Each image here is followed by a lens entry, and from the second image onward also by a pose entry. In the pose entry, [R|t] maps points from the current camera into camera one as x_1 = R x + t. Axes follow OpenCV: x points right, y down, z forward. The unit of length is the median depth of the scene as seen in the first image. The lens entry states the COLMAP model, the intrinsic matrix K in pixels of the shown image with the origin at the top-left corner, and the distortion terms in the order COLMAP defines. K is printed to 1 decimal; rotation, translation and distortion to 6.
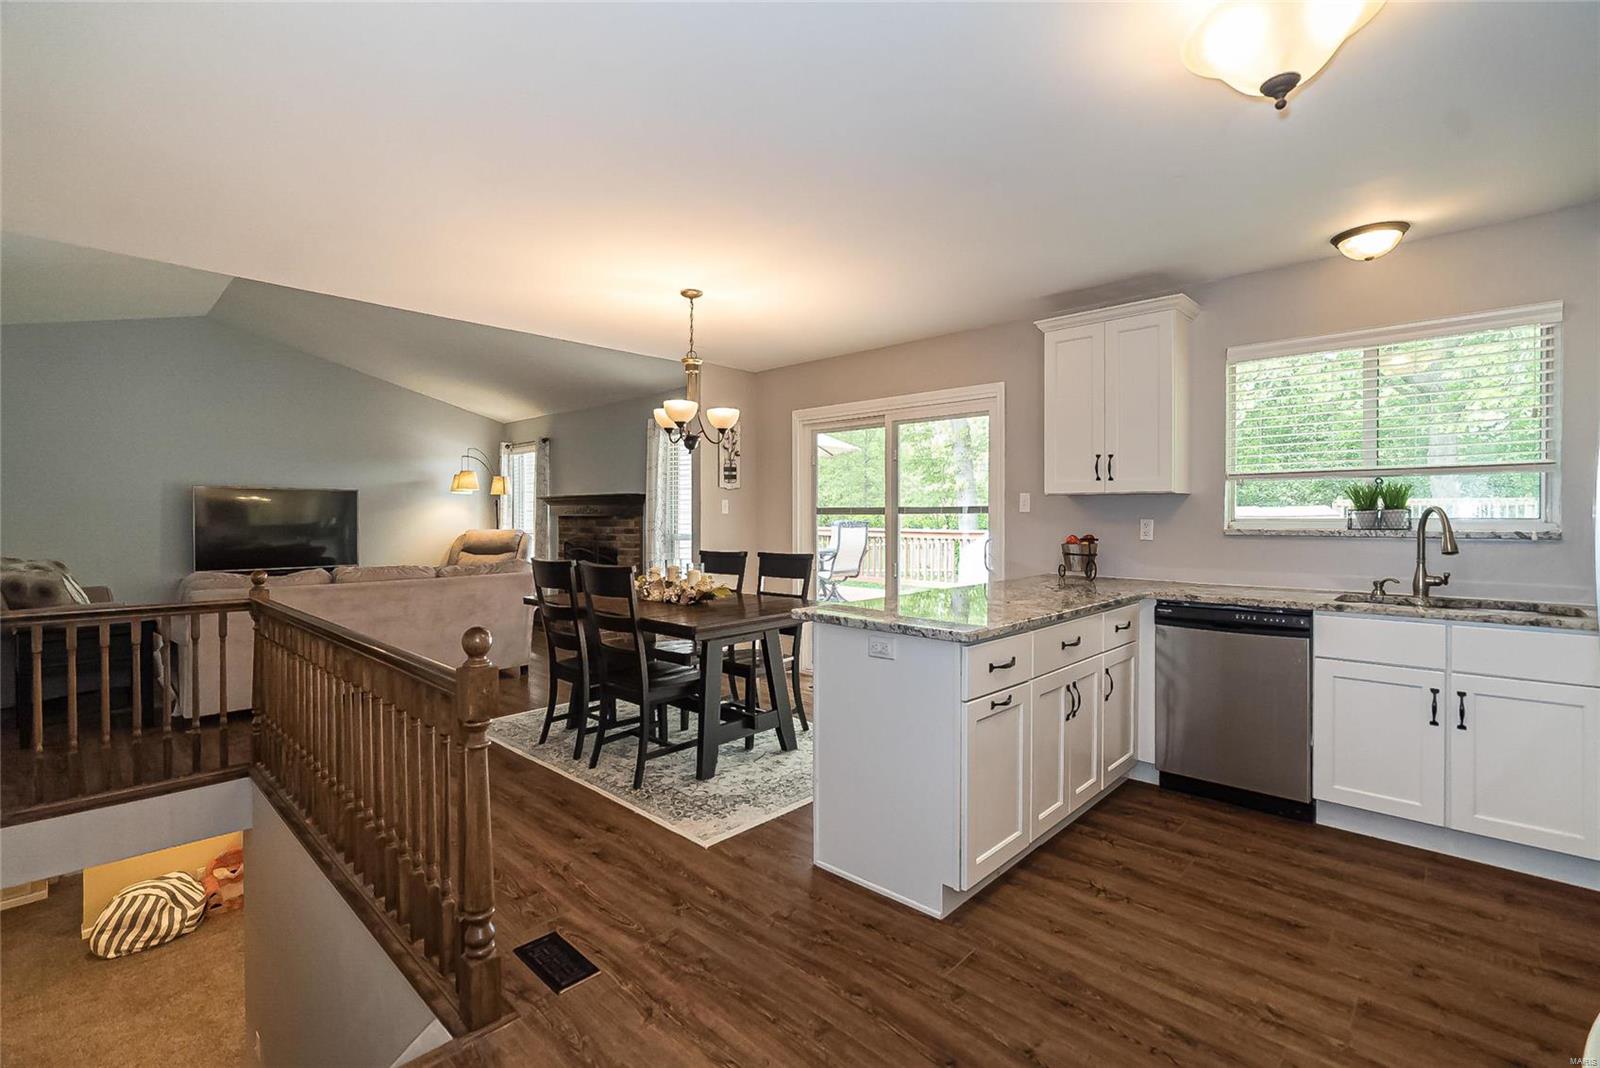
lens RADIAL K [[729.7, 0, 789.5], [0, 729.7, 524.5], [0, 0, 1]] dist [-0.004173, 0.001642]
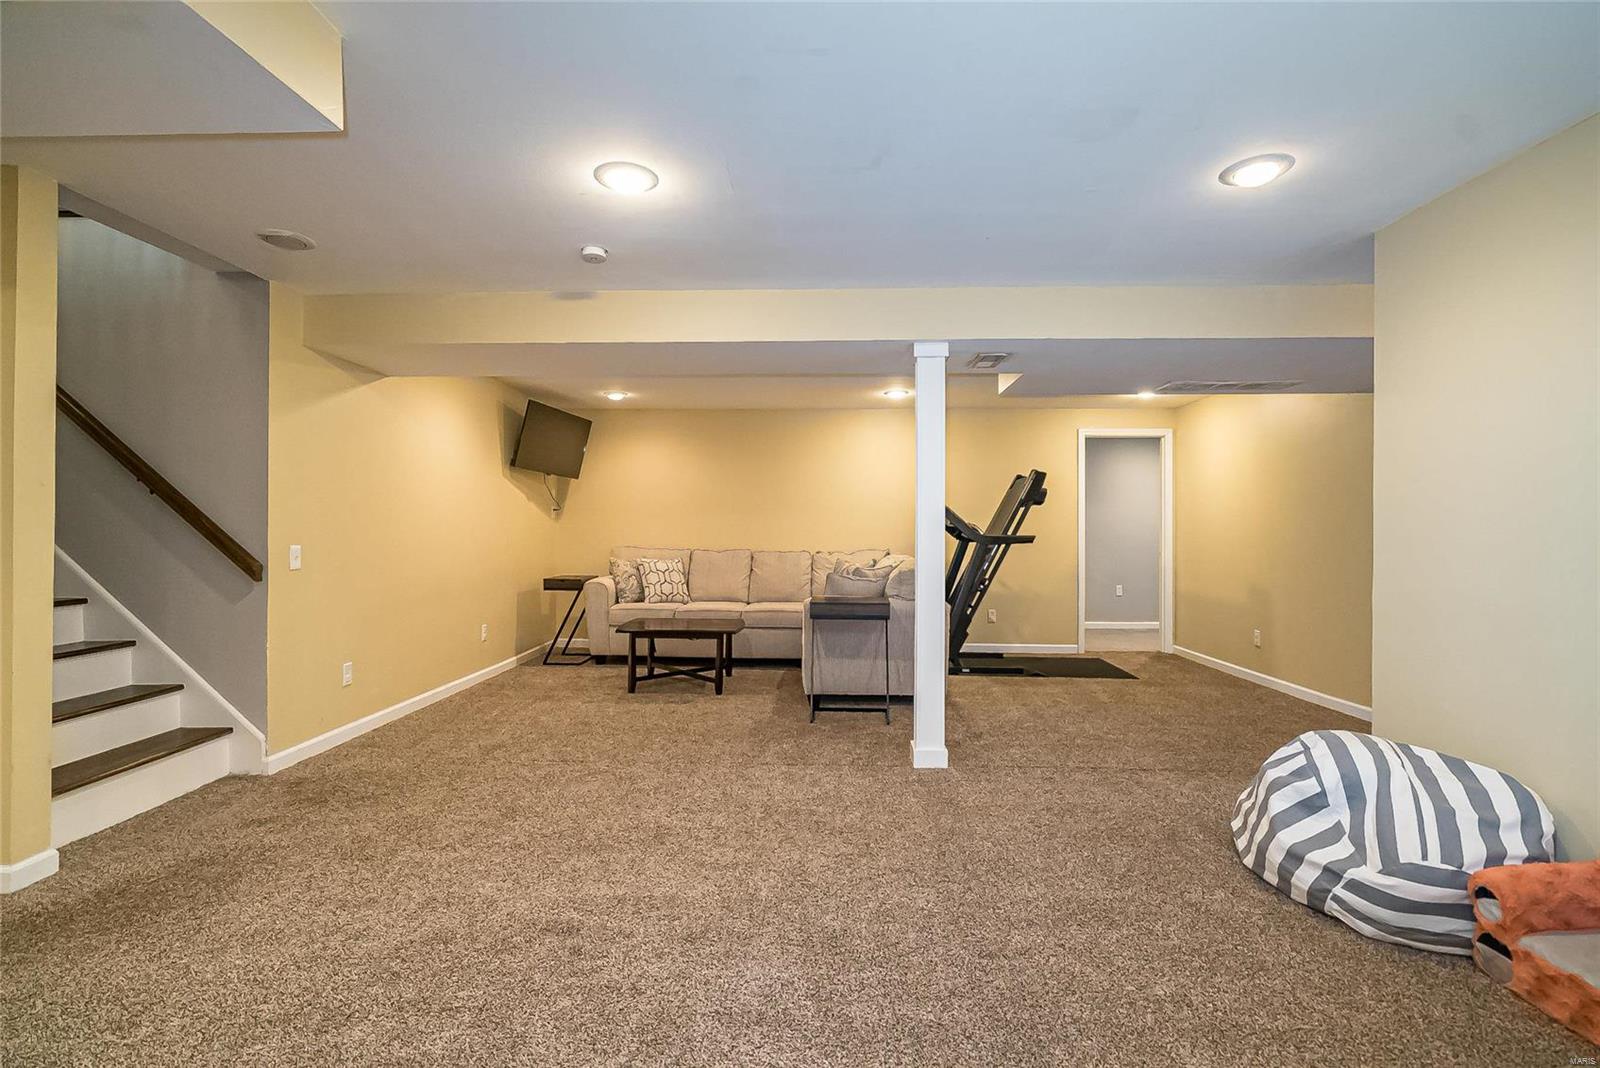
lens RADIAL K [[729.7, 0, 798.1], [0, 729.7, 529.5], [0, 0, 1]] dist [-0.004173, 0.001642]
pose [[-0.734620, -0.002751, -0.678473, -0.447168], [-0.004375, 0.999990, 0.000683, 0.394997], [0.678464, 0.003470, -0.734625, 1.073669]]
